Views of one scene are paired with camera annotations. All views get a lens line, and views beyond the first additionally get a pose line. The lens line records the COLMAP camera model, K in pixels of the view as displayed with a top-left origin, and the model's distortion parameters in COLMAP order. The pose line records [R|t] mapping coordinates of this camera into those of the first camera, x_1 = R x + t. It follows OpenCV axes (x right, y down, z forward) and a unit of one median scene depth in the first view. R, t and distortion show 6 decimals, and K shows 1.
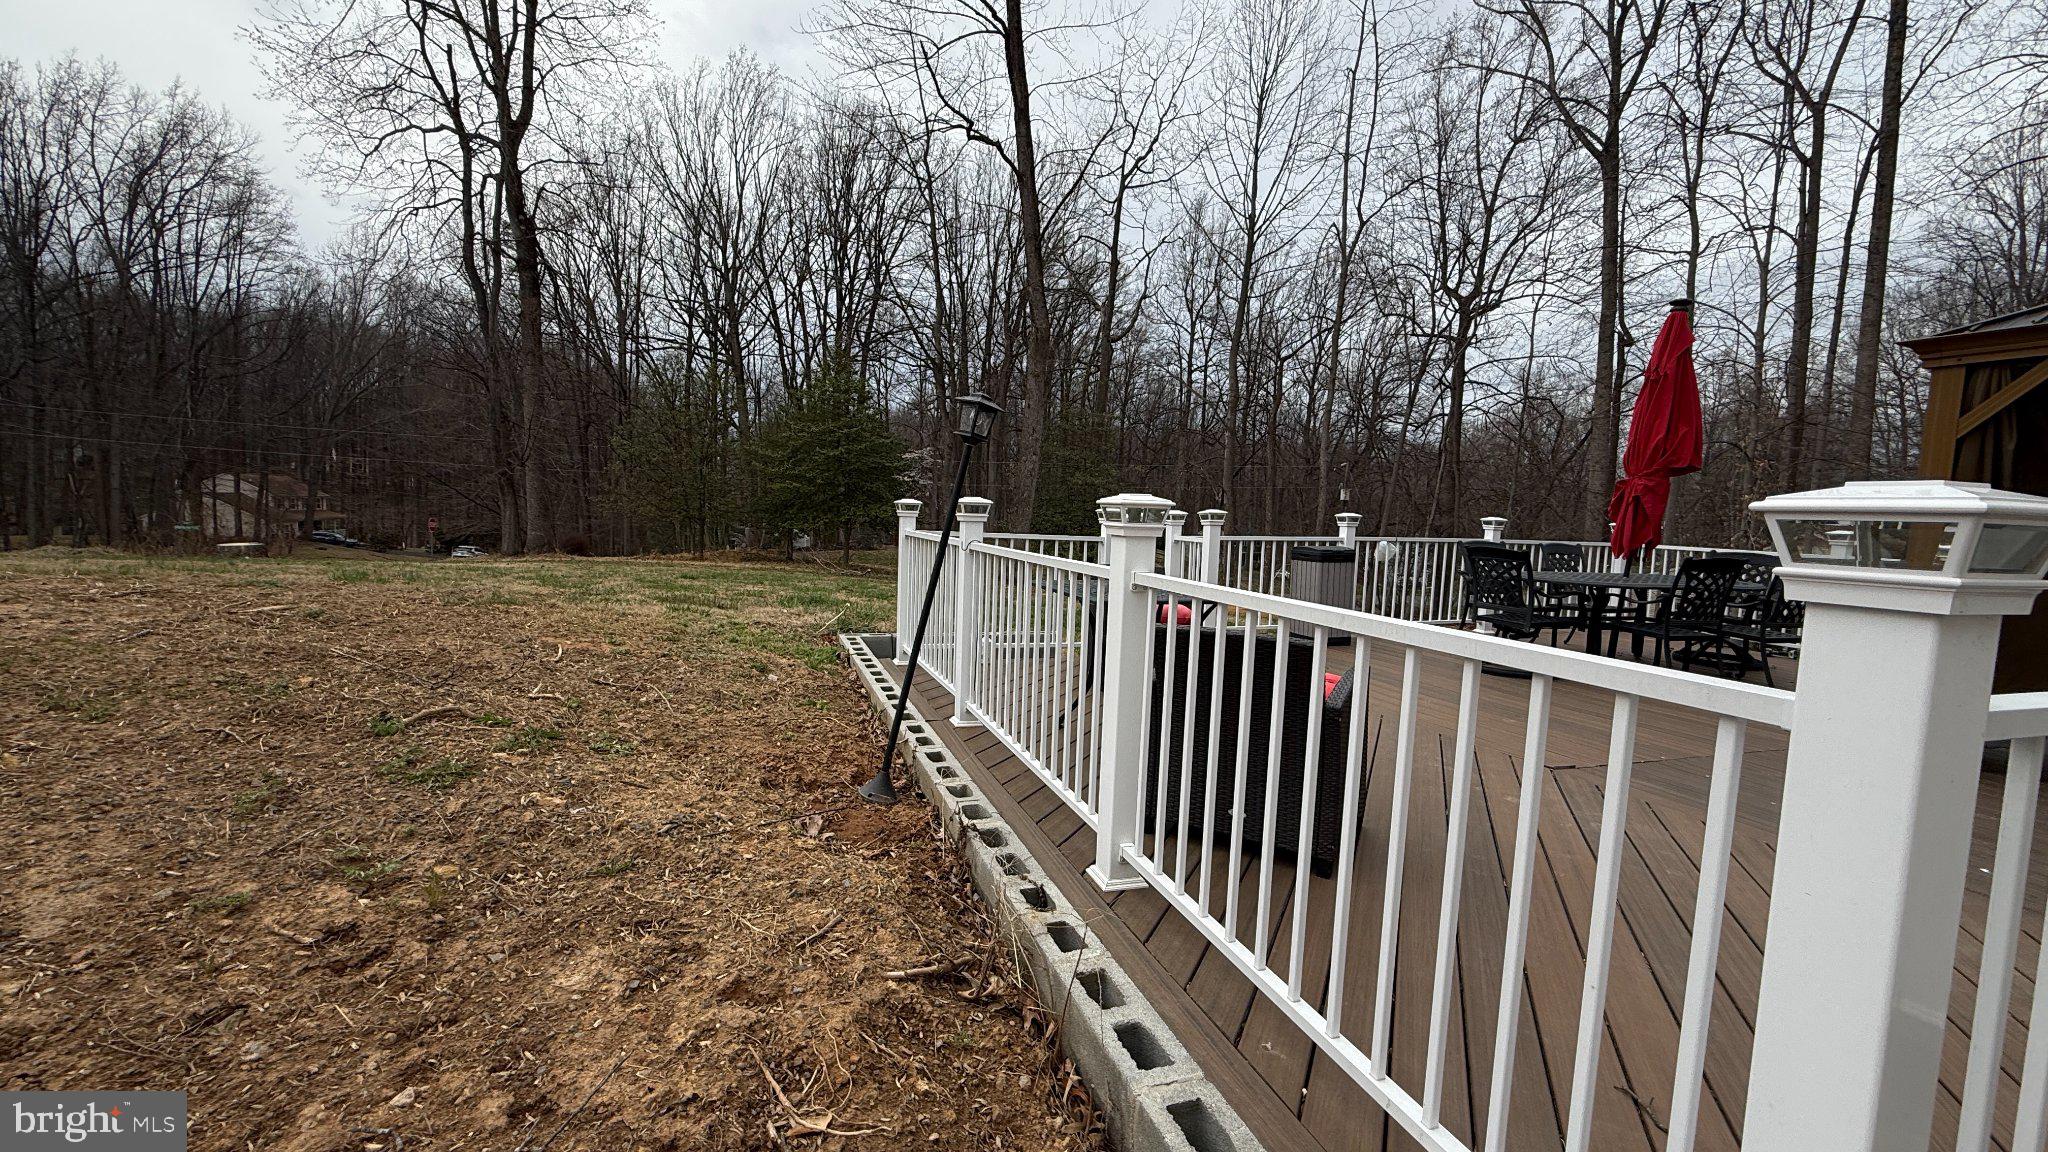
lens RADIAL K [[808.2, 0, 1017.9], [0, 808.2, 575.0], [0, 0, 1]] dist [-0.001414, -0.000062]
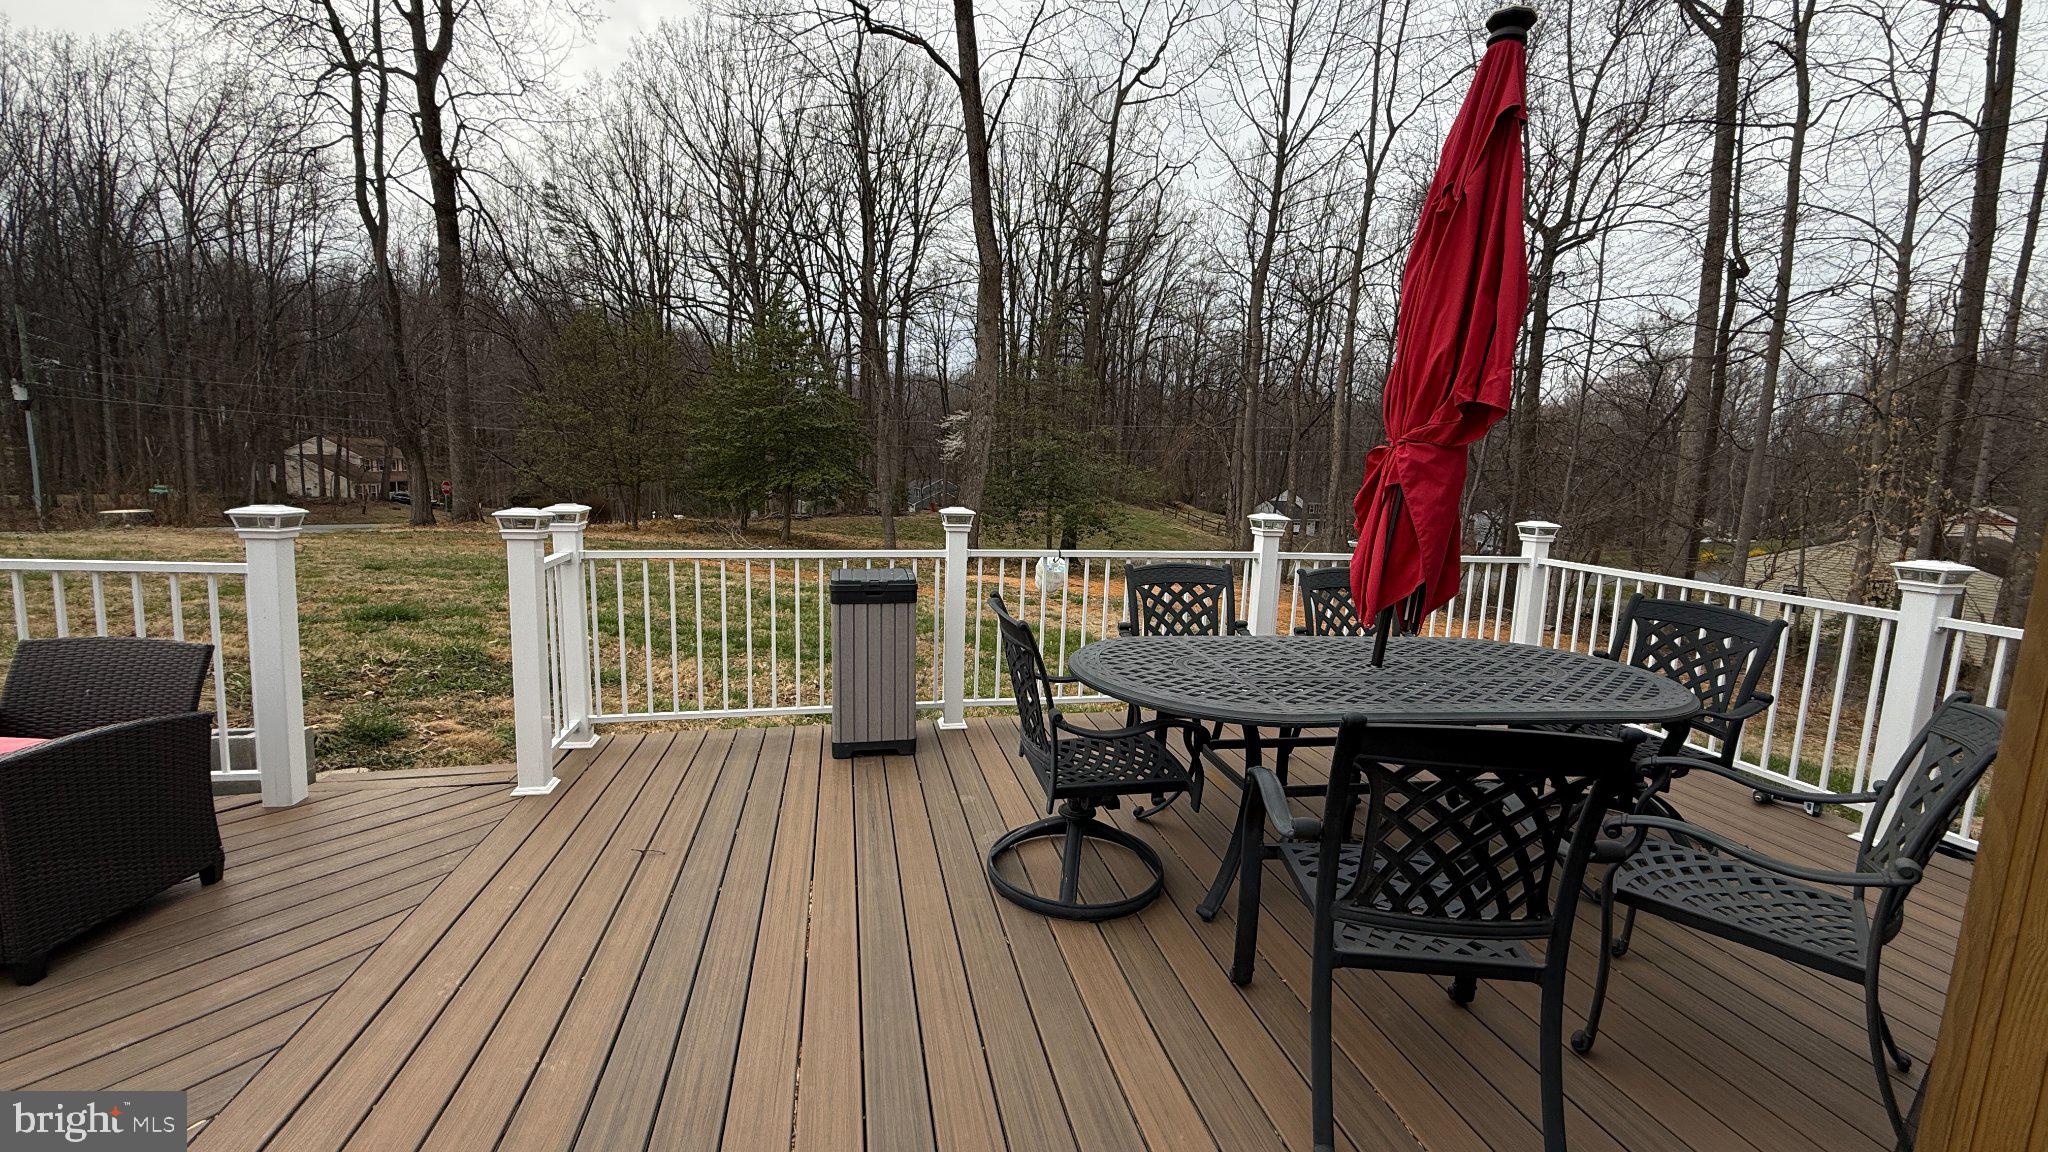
lens RADIAL K [[805.5, 0, 1018.8], [0, 805.5, 576.8], [0, 0, 1]] dist [-0.000525, 0.000001]
pose [[0.994508, 0.017398, -0.103209, 0.144330], [-0.012427, 0.998740, 0.048617, -0.015859], [0.103924, -0.047068, 0.993471, 0.126512]]
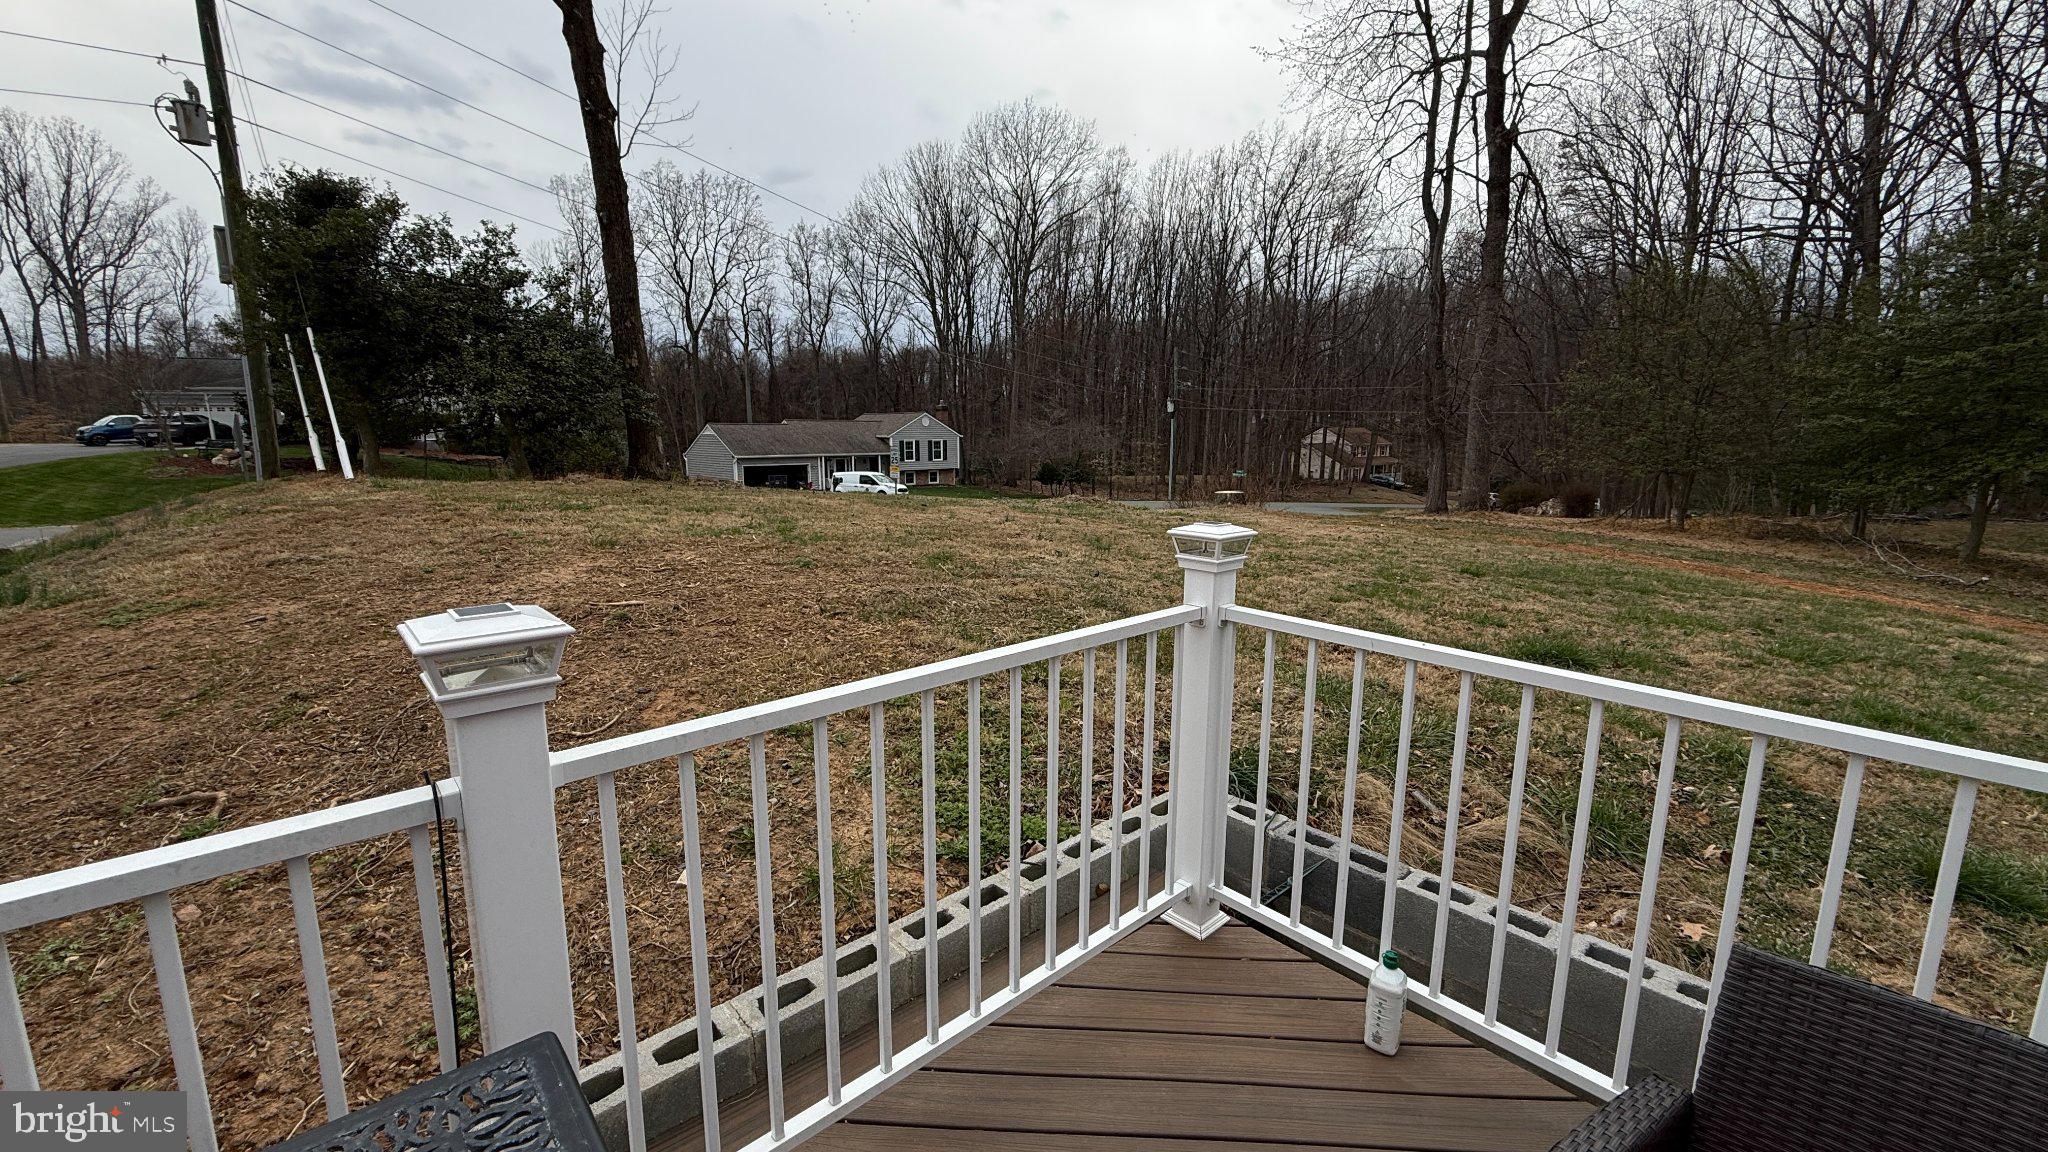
lens RADIAL K [[810.2, 0, 1017.9], [0, 810.2, 572.0], [0, 0, 1]] dist [-0.000964, 0.000213]
pose [[0.399589, 0.122554, -0.908465, 0.038498], [-0.063000, 0.992351, 0.106160, -0.022086], [0.914527, 0.014813, 0.404253, 0.162144]]
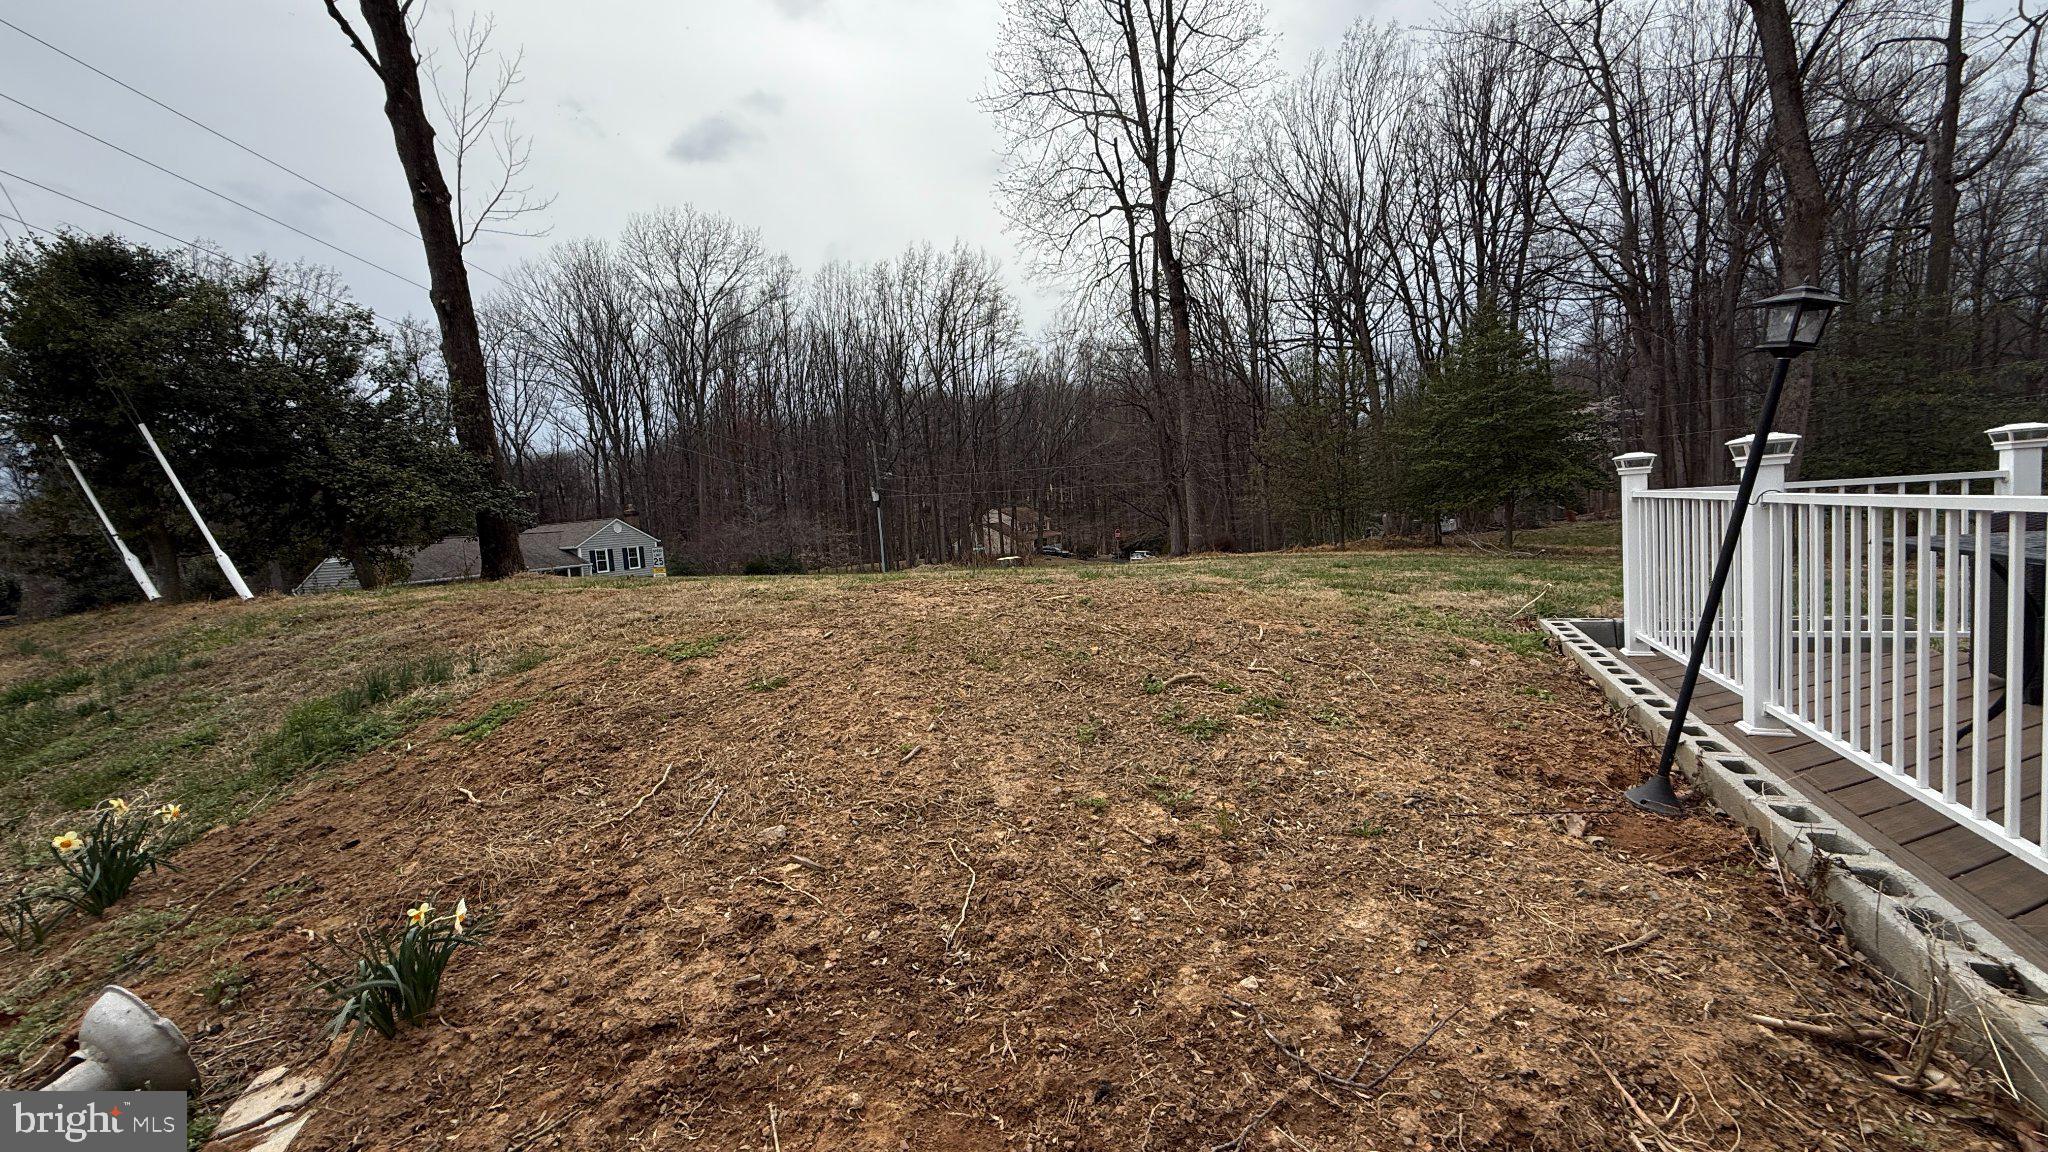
lens RADIAL K [[810.2, 0, 1017.9], [0, 810.2, 572.0], [0, 0, 1]] dist [-0.000964, 0.000213]
pose [[0.732343, -0.040500, -0.679730, -0.007641], [0.044469, 0.998943, -0.011608, 0.001548], [0.679482, -0.021725, 0.733370, -0.004856]]
